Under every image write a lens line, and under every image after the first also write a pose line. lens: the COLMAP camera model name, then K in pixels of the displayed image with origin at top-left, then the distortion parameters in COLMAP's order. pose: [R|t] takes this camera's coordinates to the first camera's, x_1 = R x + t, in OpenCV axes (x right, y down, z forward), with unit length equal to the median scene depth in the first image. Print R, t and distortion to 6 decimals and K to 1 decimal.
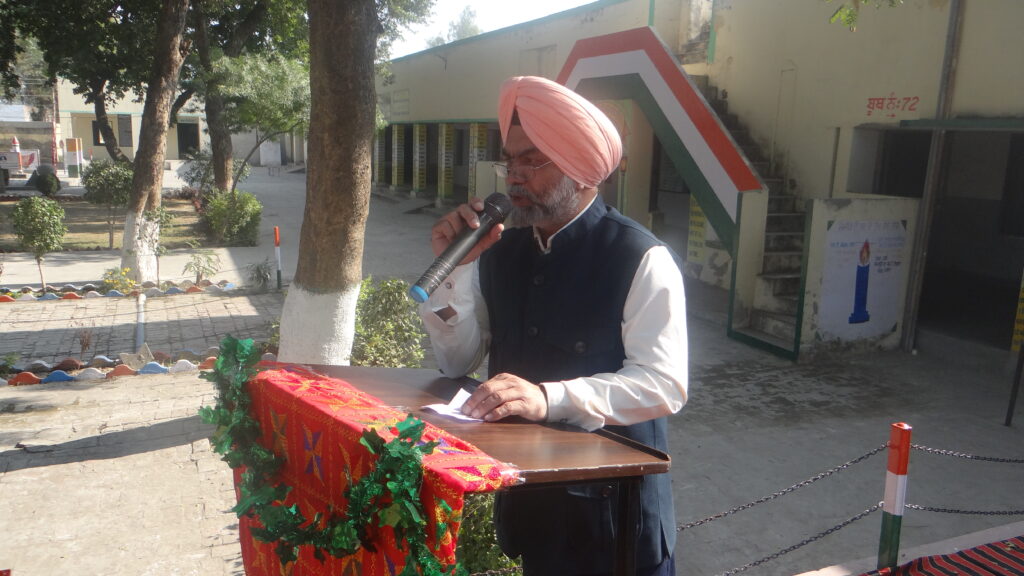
lens RADIAL K [[812.1, 0, 485.7], [0, 812.1, 288.3], [0, 0, 1]] dist [-0.001409, -0.003682]
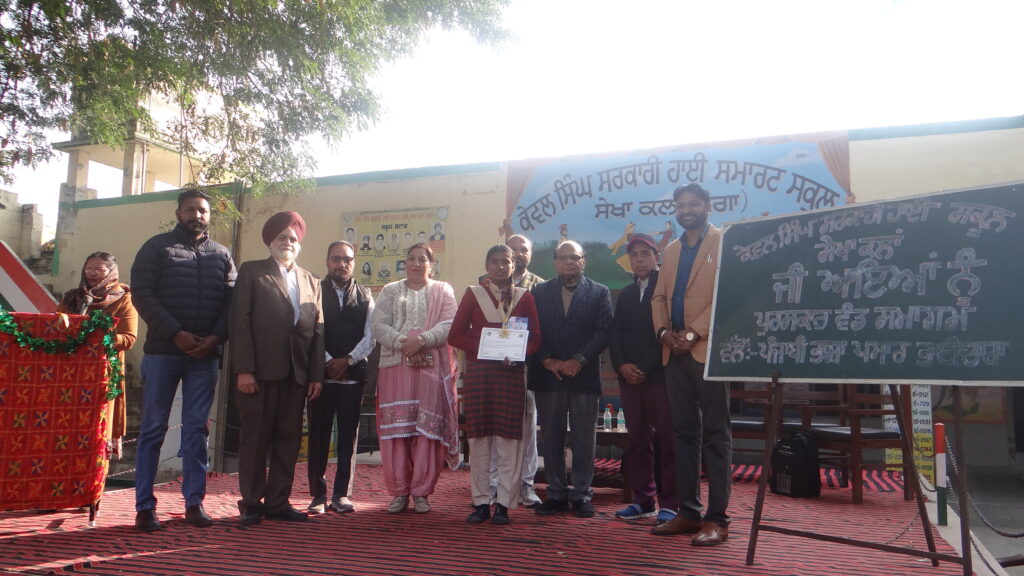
lens RADIAL K [[806.7, 0, 506.5], [0, 806.7, 285.3], [0, 0, 1]] dist [-0.009655, 0.008980]
pose [[0.684078, 0.076899, 0.725344, -0.178753], [0.137669, 0.962942, -0.231925, 0.147513], [-0.716300, 0.258512, 0.648141, -0.349904]]
